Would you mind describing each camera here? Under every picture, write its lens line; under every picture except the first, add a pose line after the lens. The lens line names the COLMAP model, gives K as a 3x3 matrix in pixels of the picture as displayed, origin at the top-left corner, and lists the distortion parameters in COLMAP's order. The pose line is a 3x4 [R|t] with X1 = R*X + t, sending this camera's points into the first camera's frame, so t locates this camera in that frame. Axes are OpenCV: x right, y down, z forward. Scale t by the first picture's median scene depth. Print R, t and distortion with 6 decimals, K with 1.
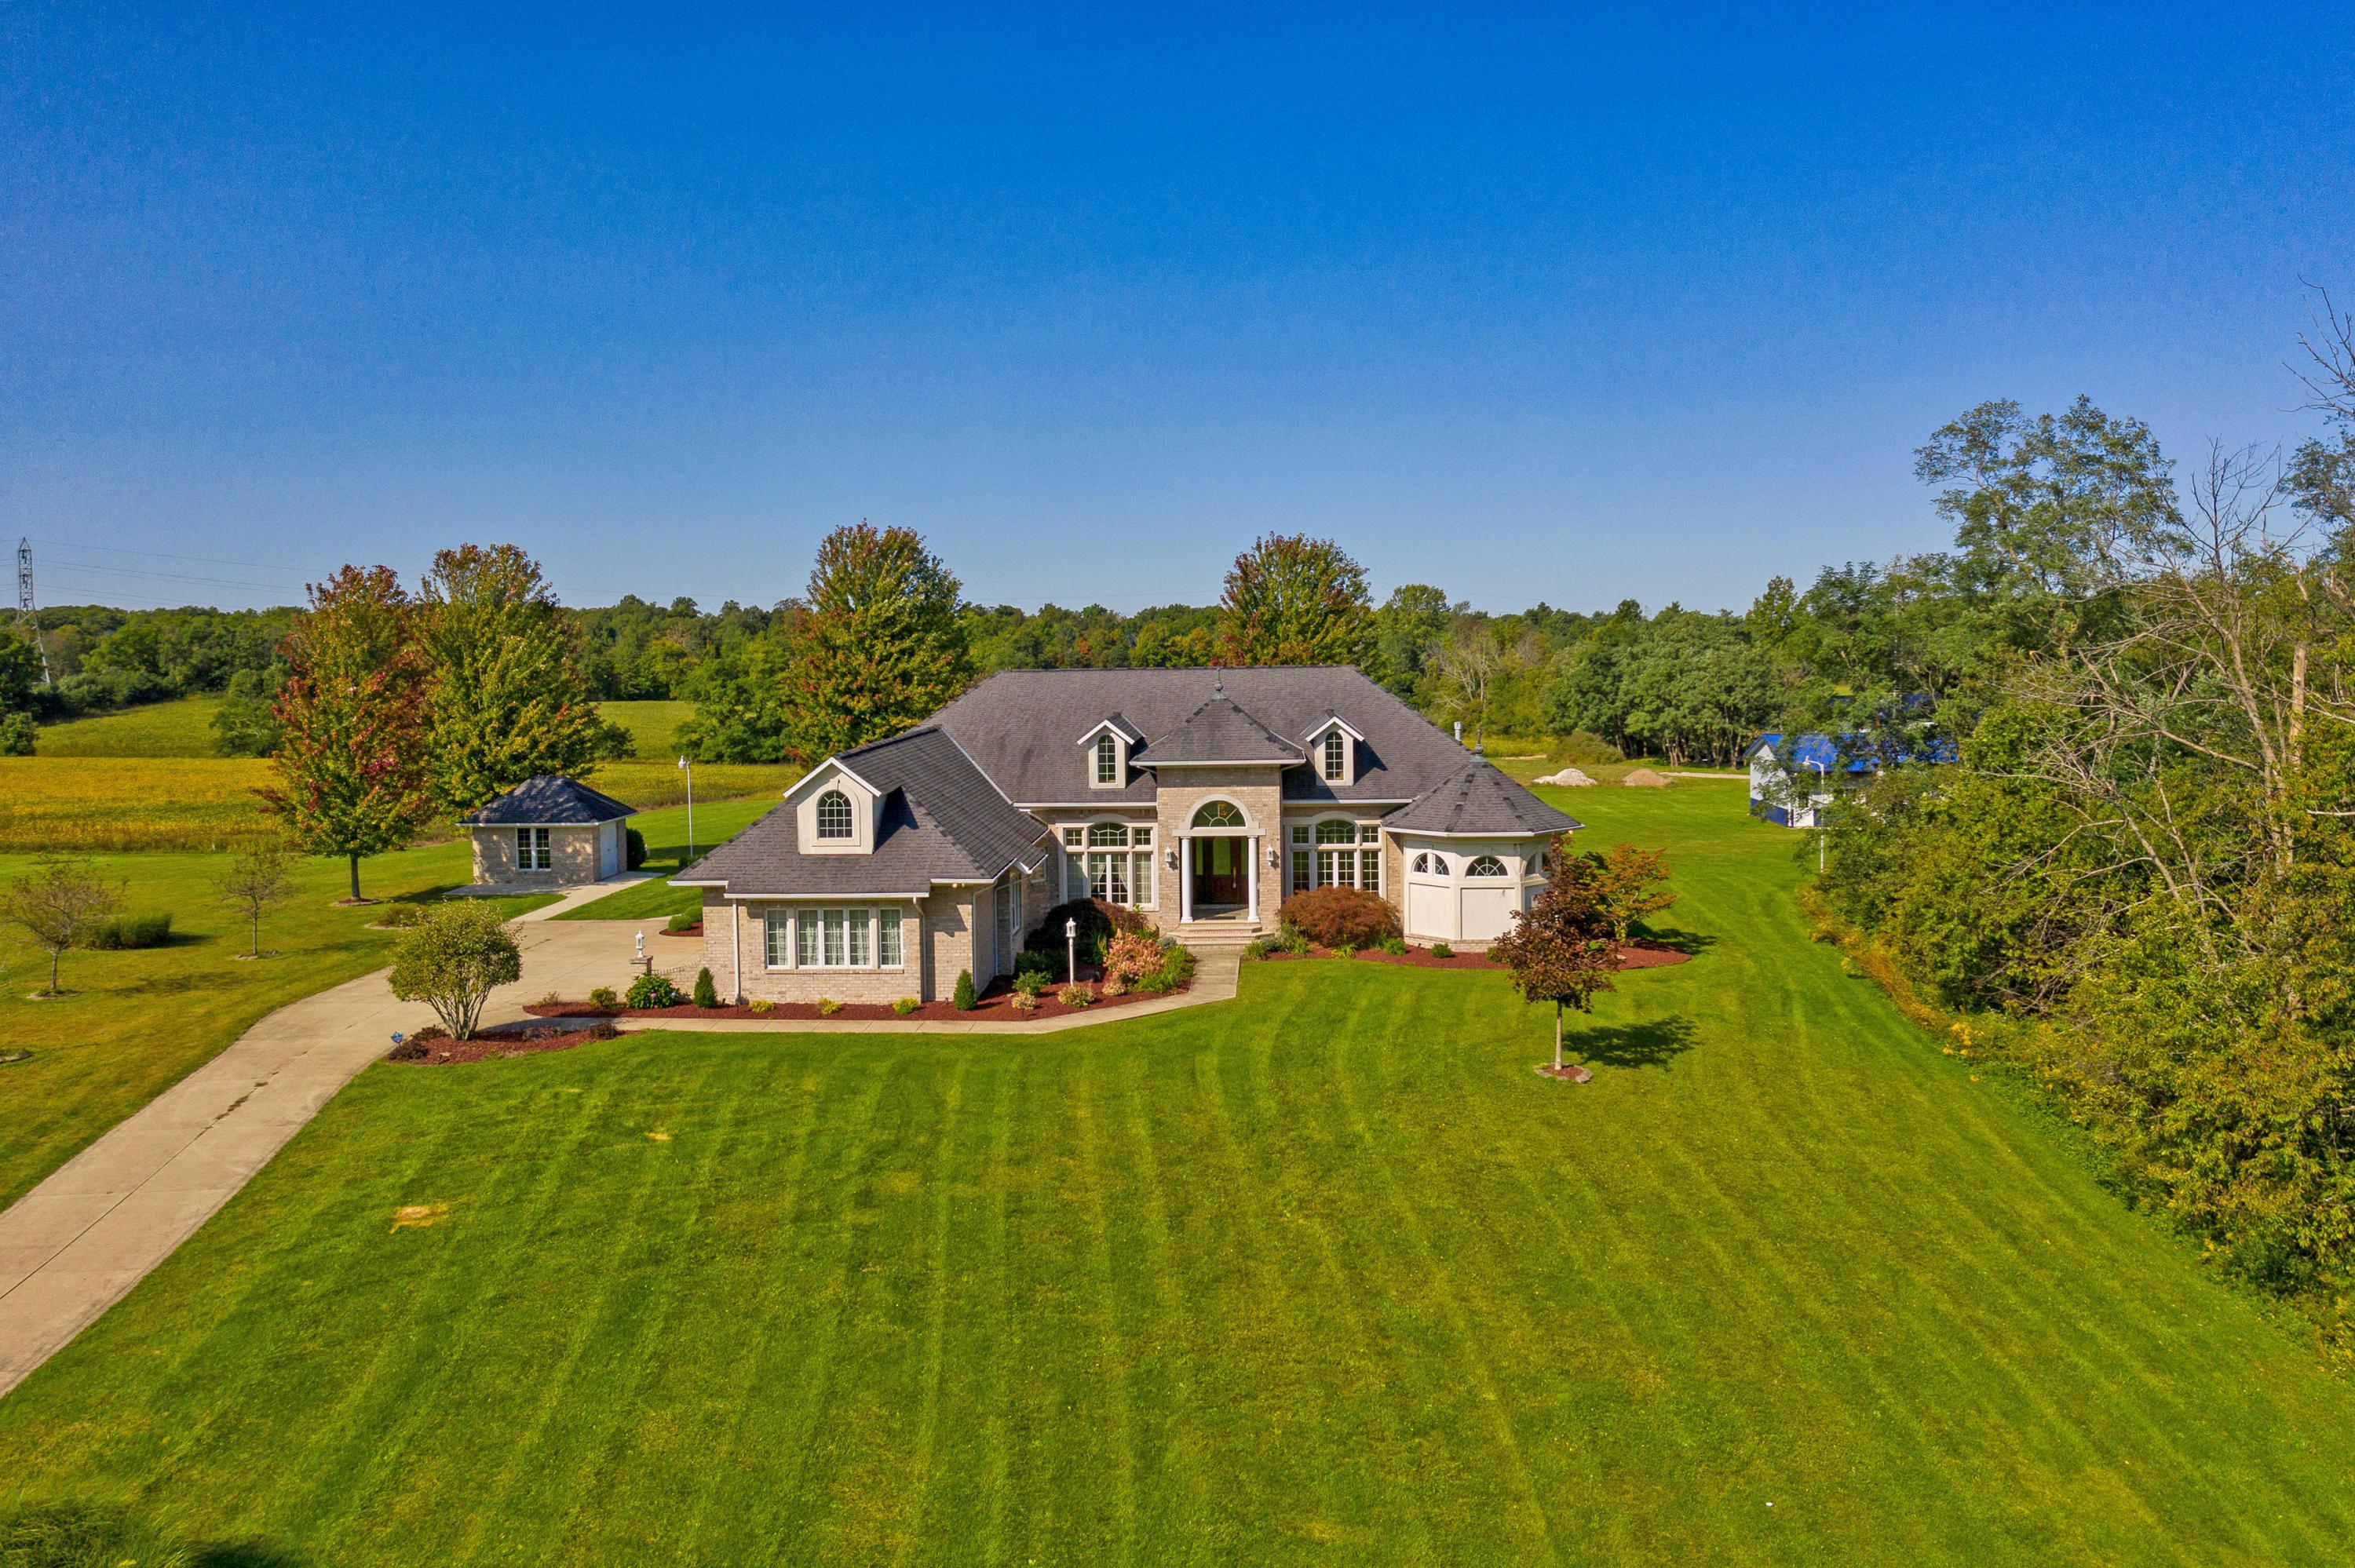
lens RADIAL K [[1858.5, 0, 1142.4], [0, 1858.5, 642.7], [0, 0, 1]] dist [-0.036276, 0.011264]
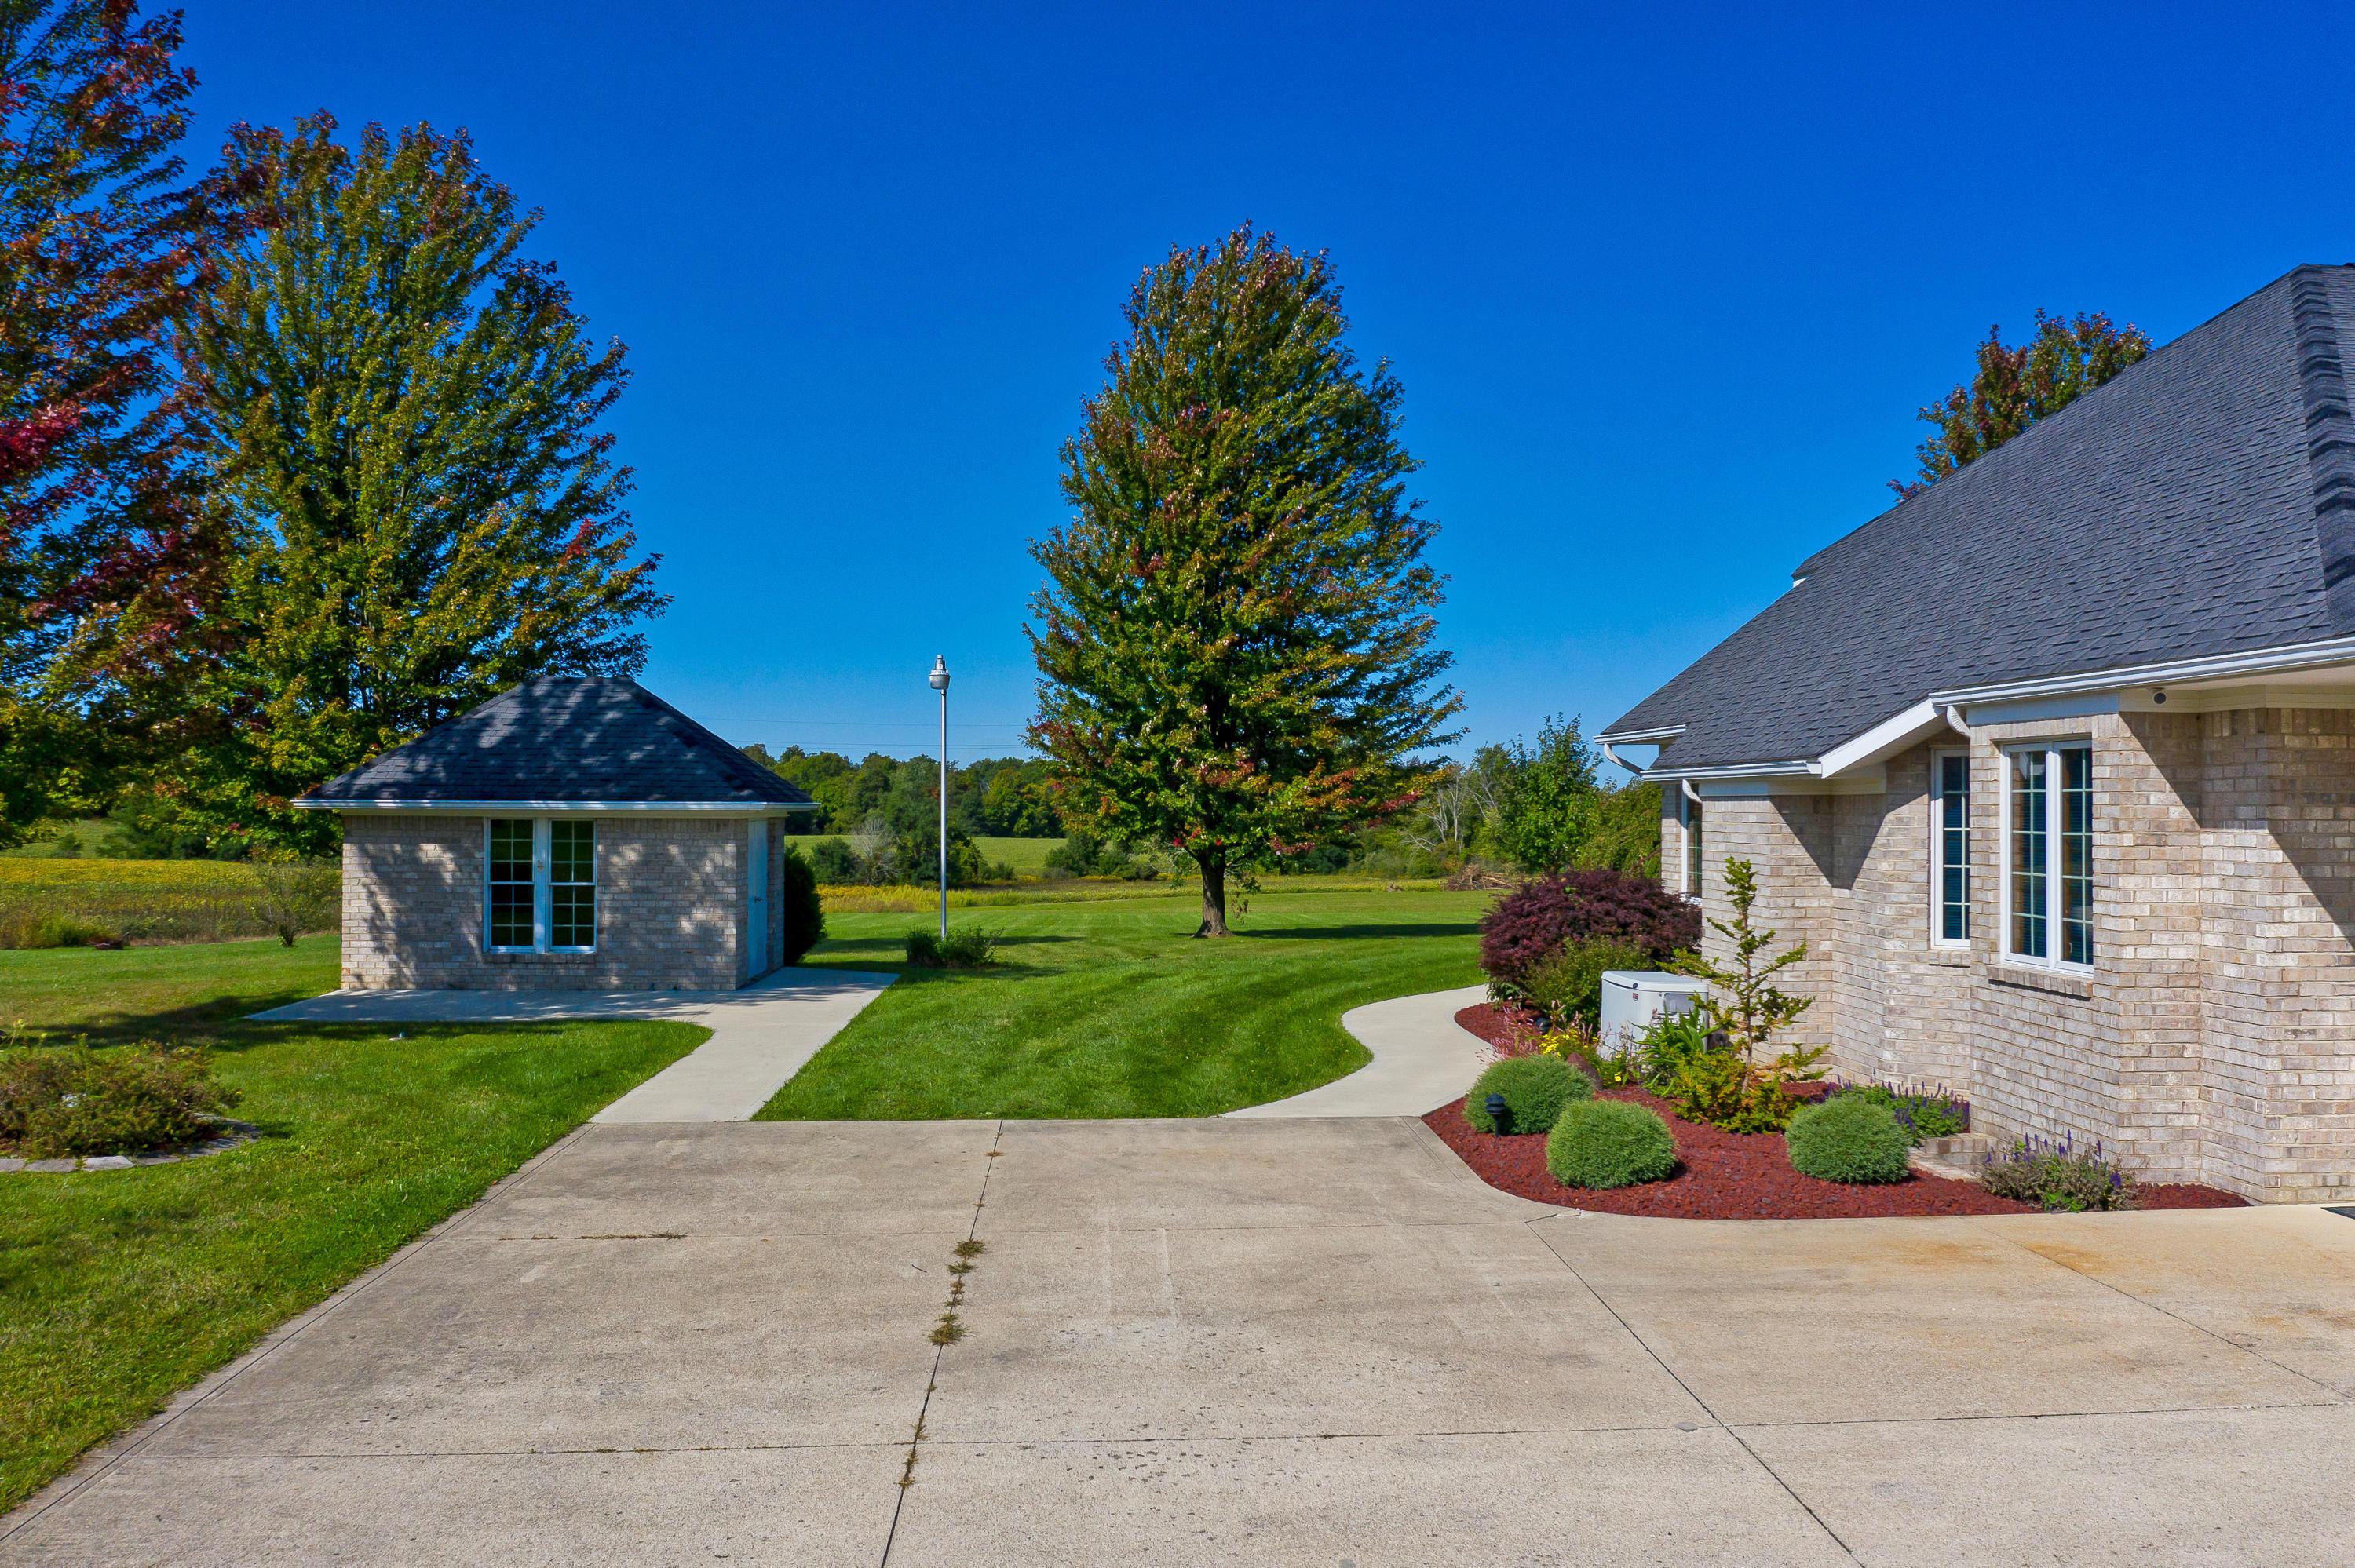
lens RADIAL K [[1833.1, 0, 1166.5], [0, 1833.1, 765.7], [0, 0, 1]] dist [-0.035133, -0.000532]
pose [[0.991087, 0.027094, 0.130434, -0.494583], [-0.023180, 0.999237, -0.031437, 0.184237], [-0.131186, 0.028133, 0.990958, 1.264895]]
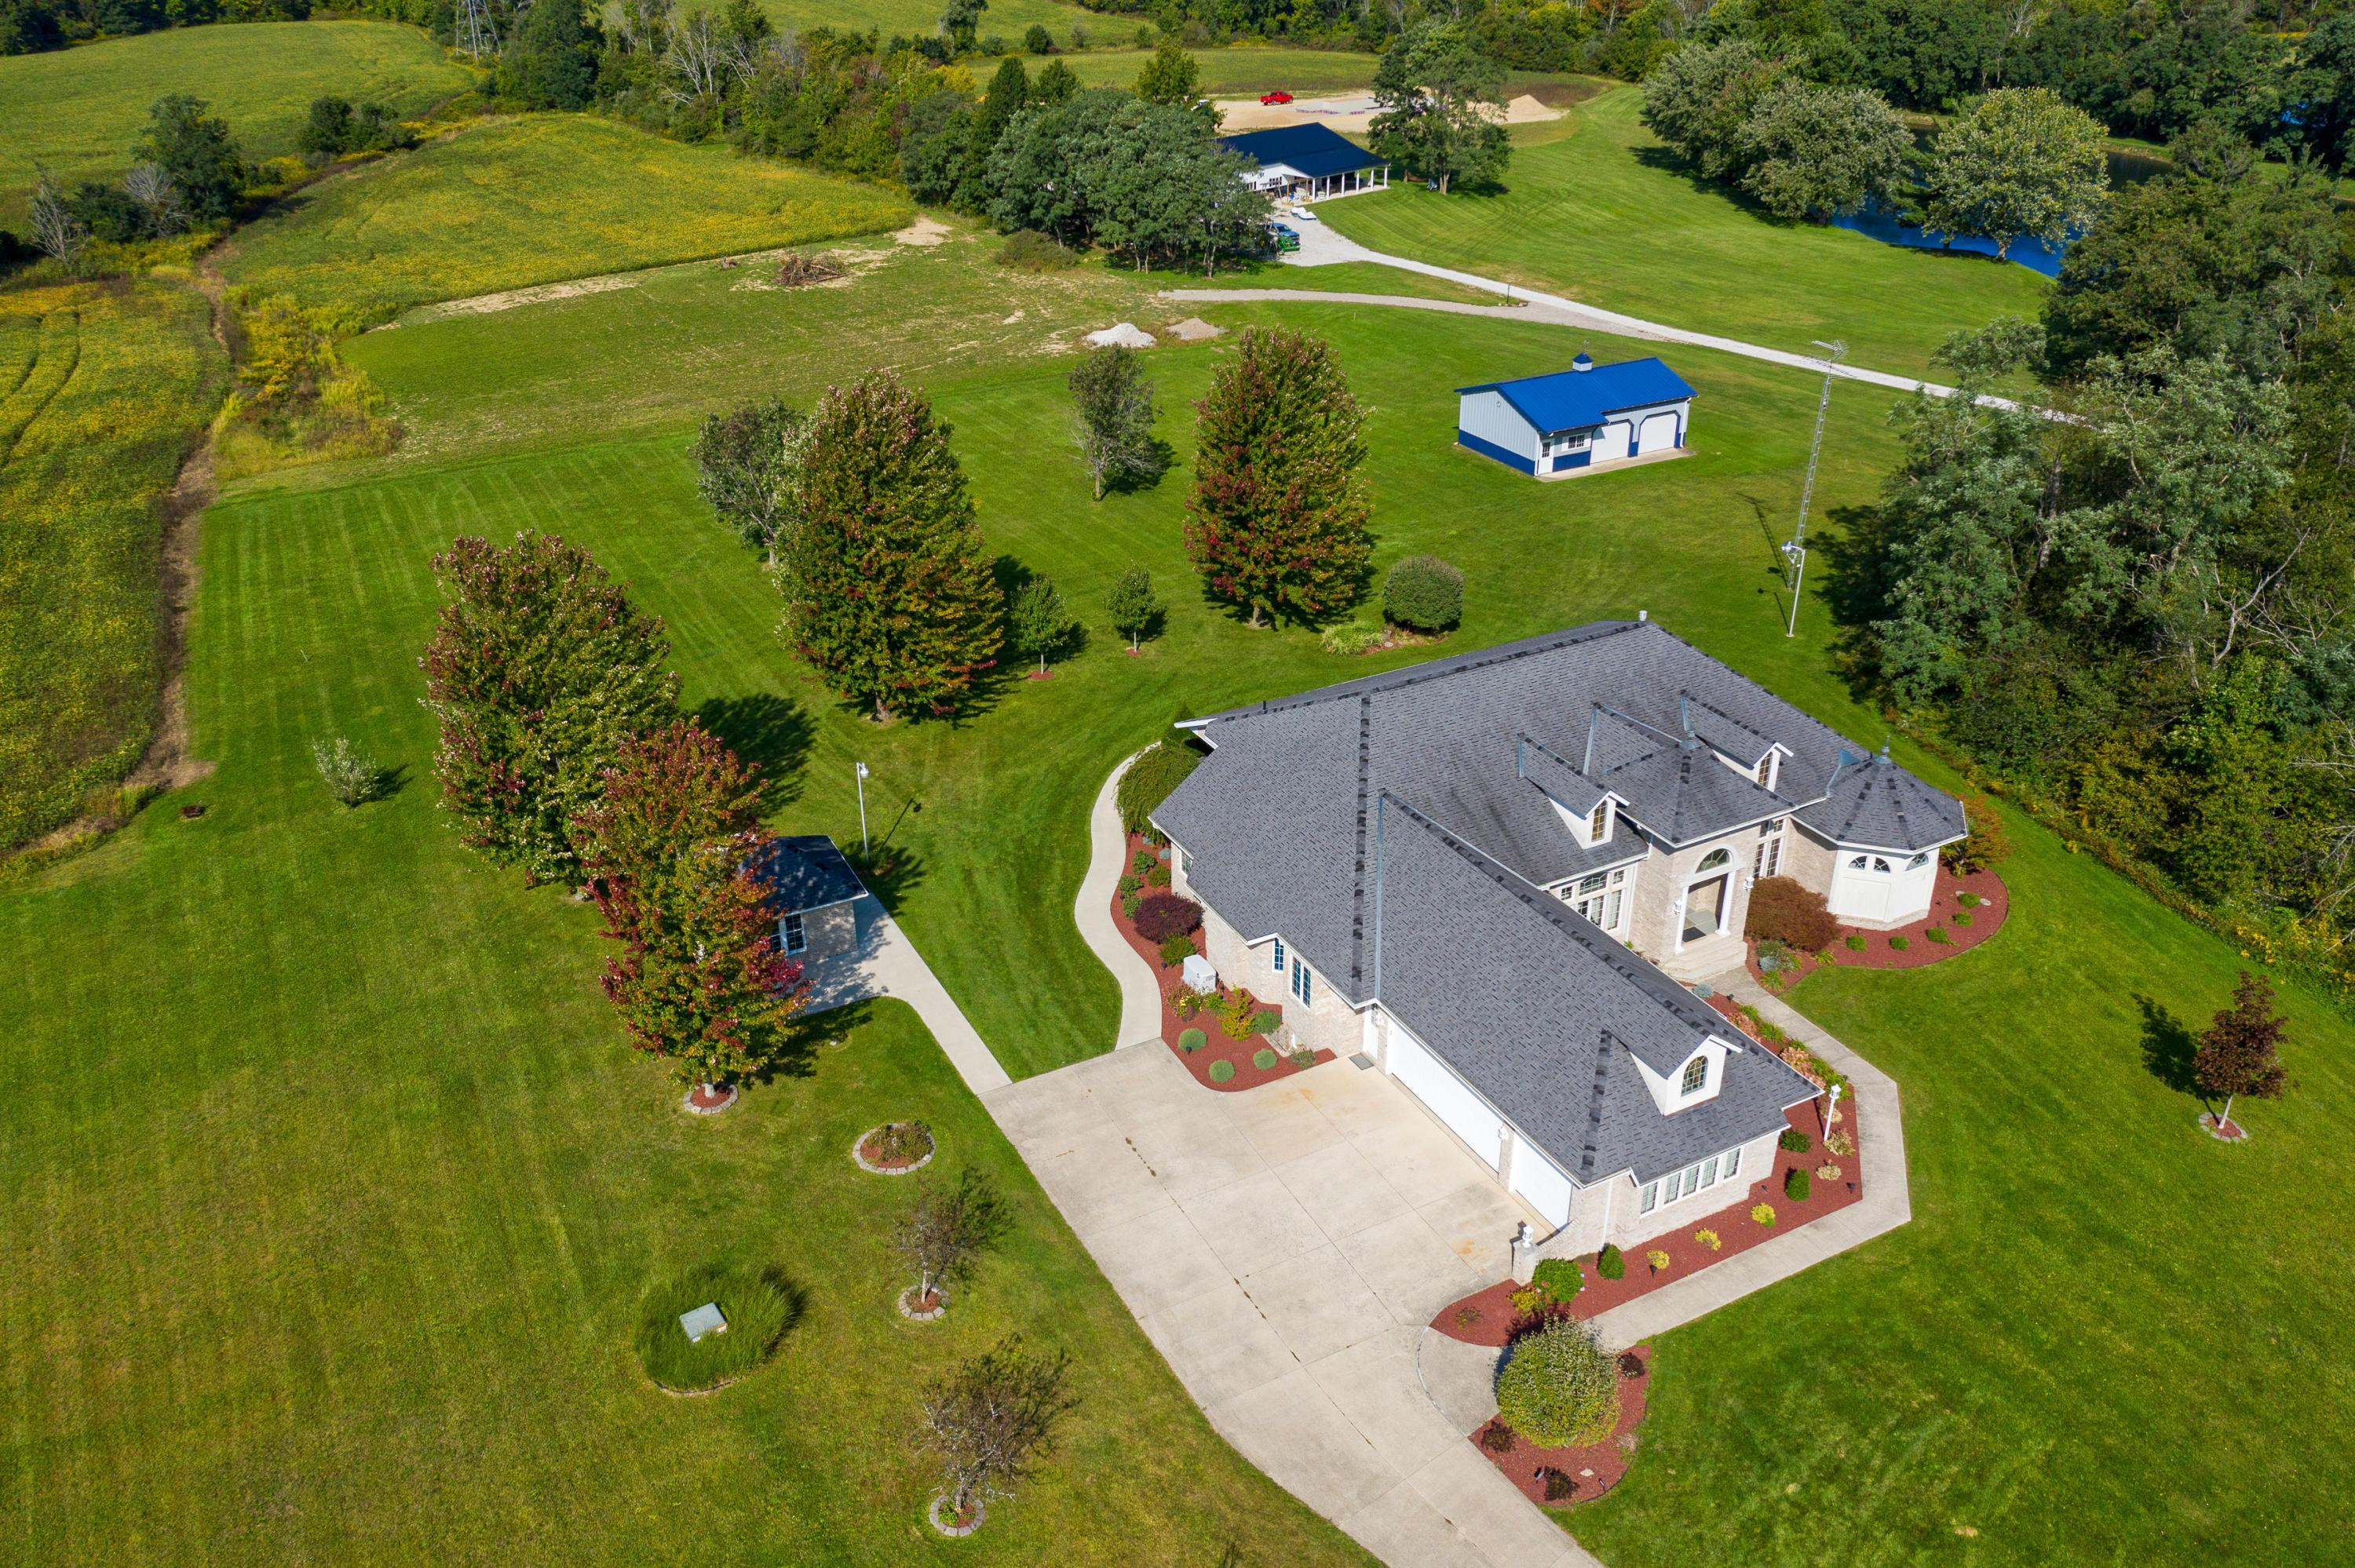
lens RADIAL K [[1915.0, 0, 1133.7], [0, 1915.0, 672.4], [0, 0, 1]] dist [-0.035889, 0.004215]
pose [[0.857793, -0.204206, 0.471690, -1.079110], [-0.000353, 0.917458, 0.397832, -0.642658], [-0.513995, -0.341424, 0.786917, 0.503118]]
